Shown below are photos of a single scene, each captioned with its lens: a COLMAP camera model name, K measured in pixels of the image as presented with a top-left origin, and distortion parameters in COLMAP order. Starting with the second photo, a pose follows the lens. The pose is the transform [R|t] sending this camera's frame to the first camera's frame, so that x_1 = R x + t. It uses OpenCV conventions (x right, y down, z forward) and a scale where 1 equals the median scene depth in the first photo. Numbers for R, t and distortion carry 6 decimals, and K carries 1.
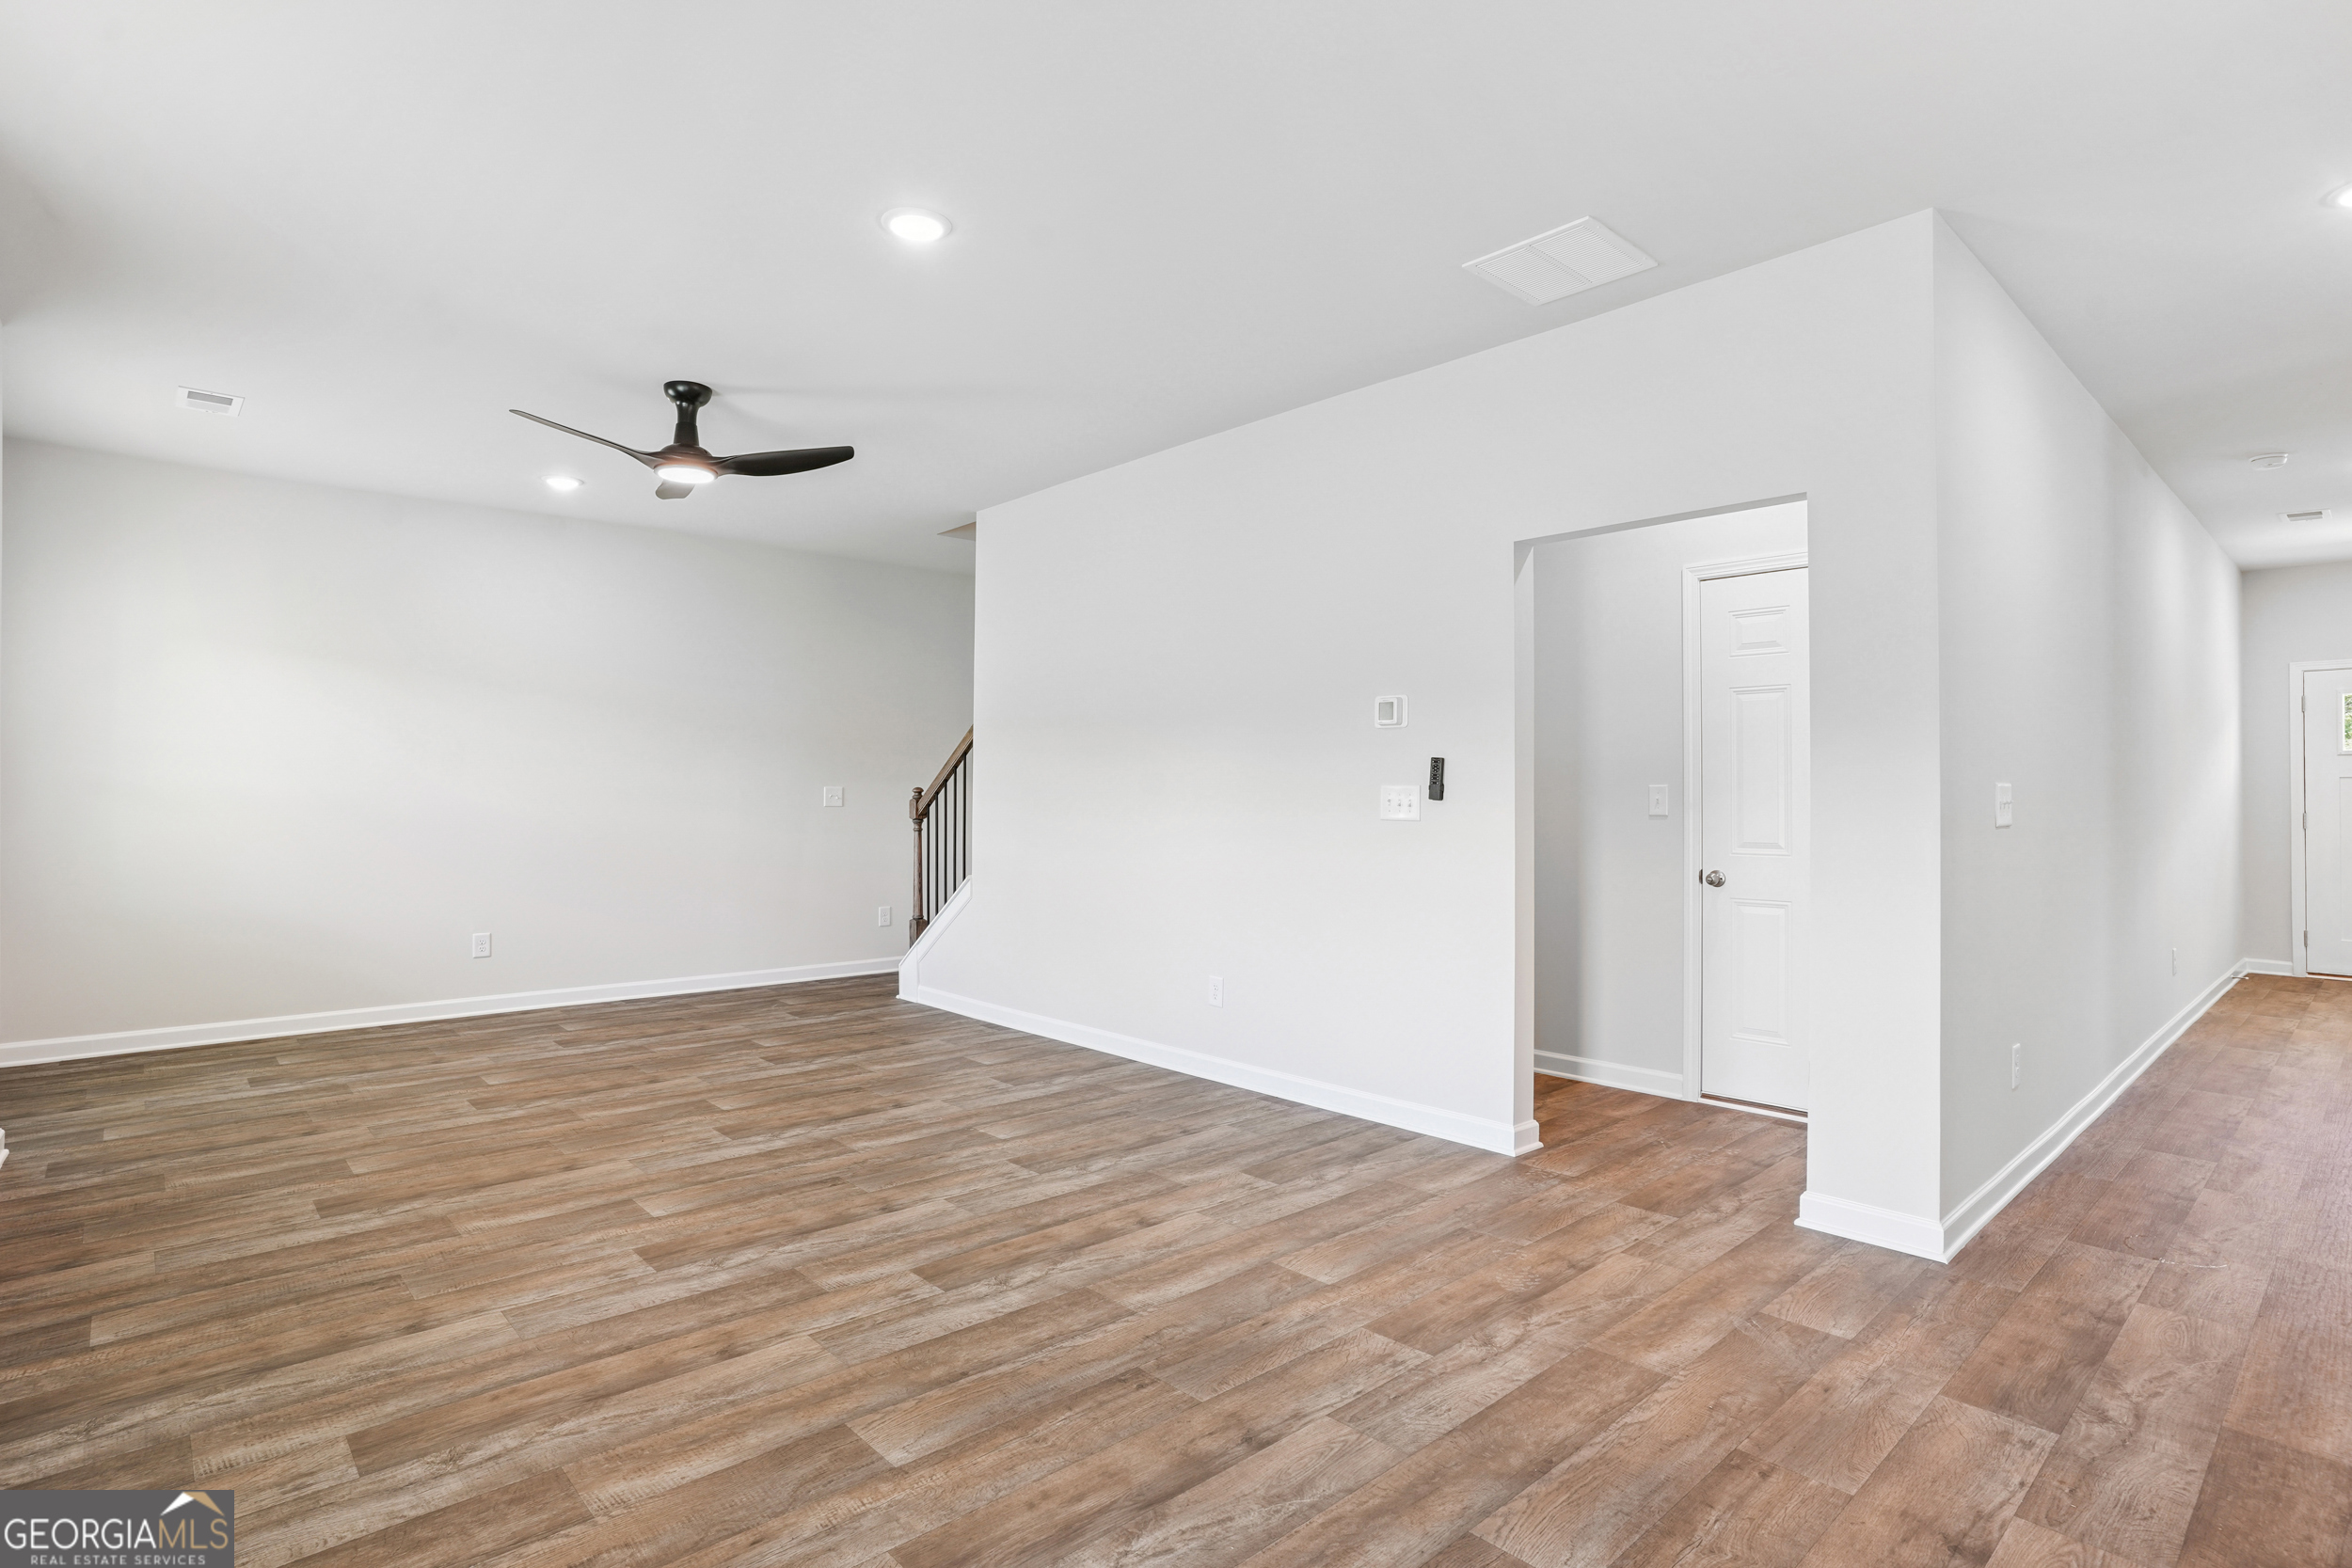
lens RADIAL K [[1157.6, 0, 1153.0], [0, 1157.6, 773.2], [0, 0, 1]] dist [-0.056256, 0.030448]
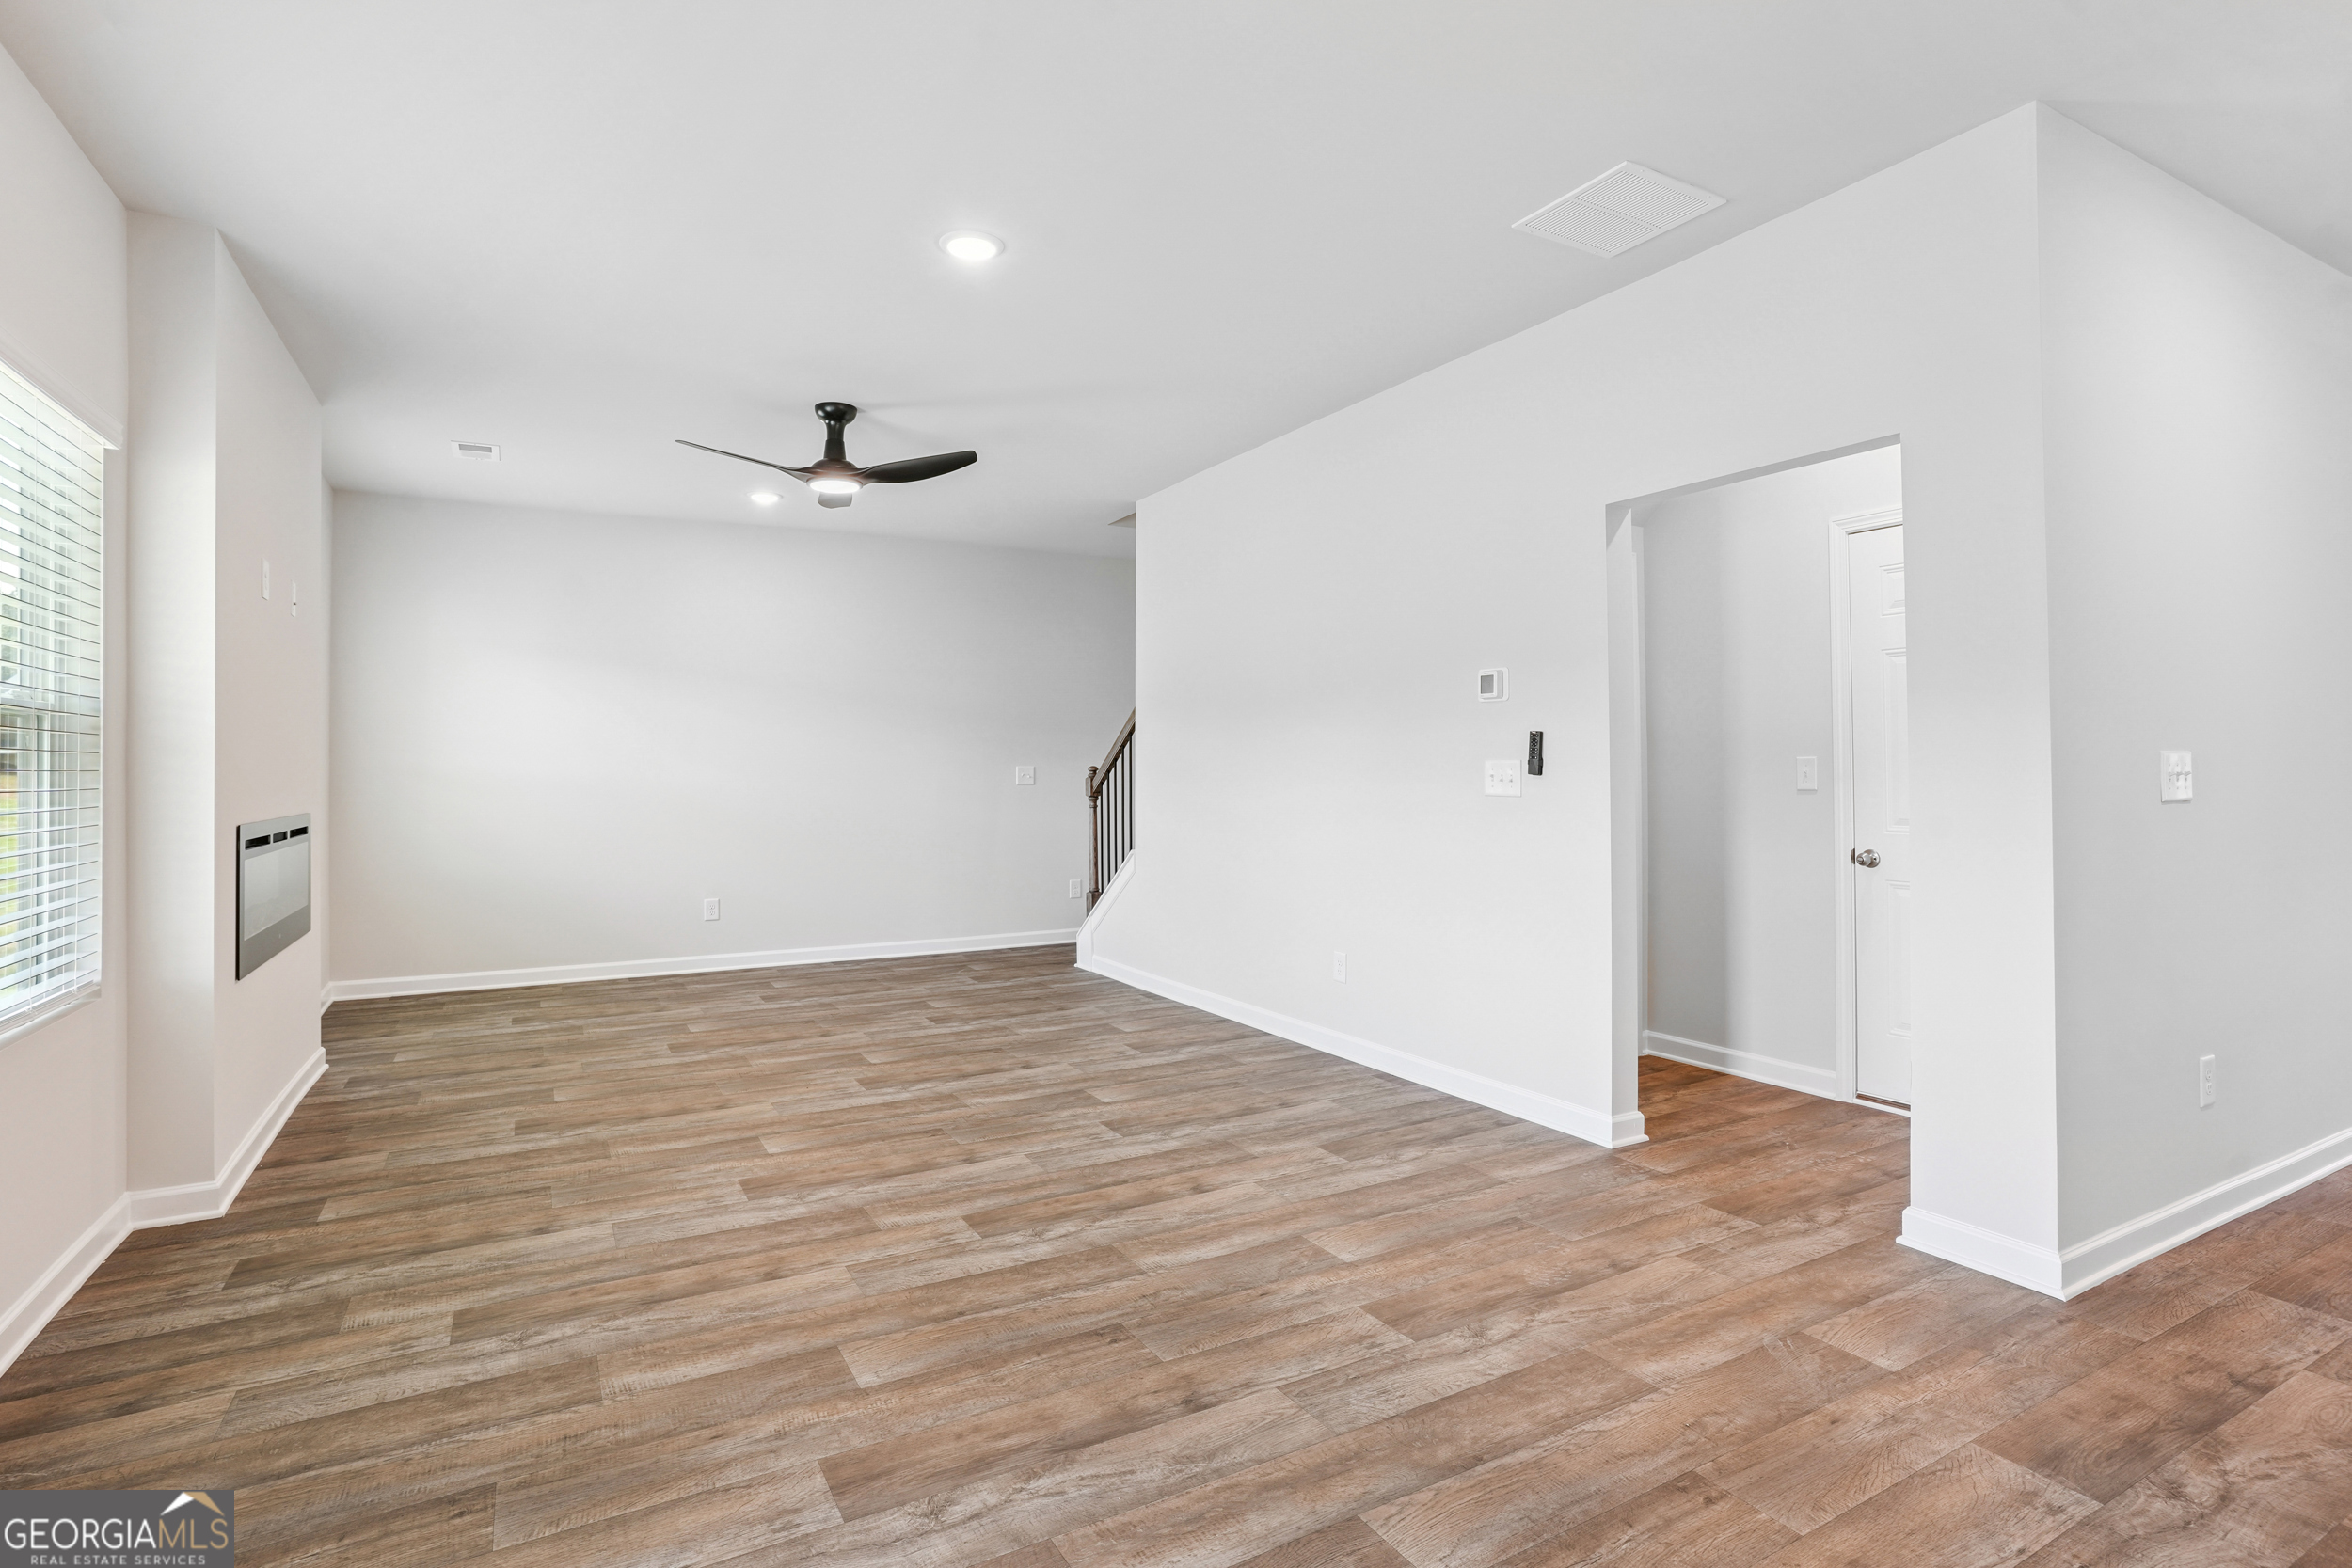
lens RADIAL K [[1138.9, 0, 1163.4], [0, 1138.9, 750.5], [0, 0, 1]] dist [-0.056418, 0.028752]
pose [[0.975094, -0.013013, -0.221411, 0.211471], [0.013021, 0.999914, -0.001426, -0.000284], [0.221411, -0.001493, 0.975180, 0.007959]]
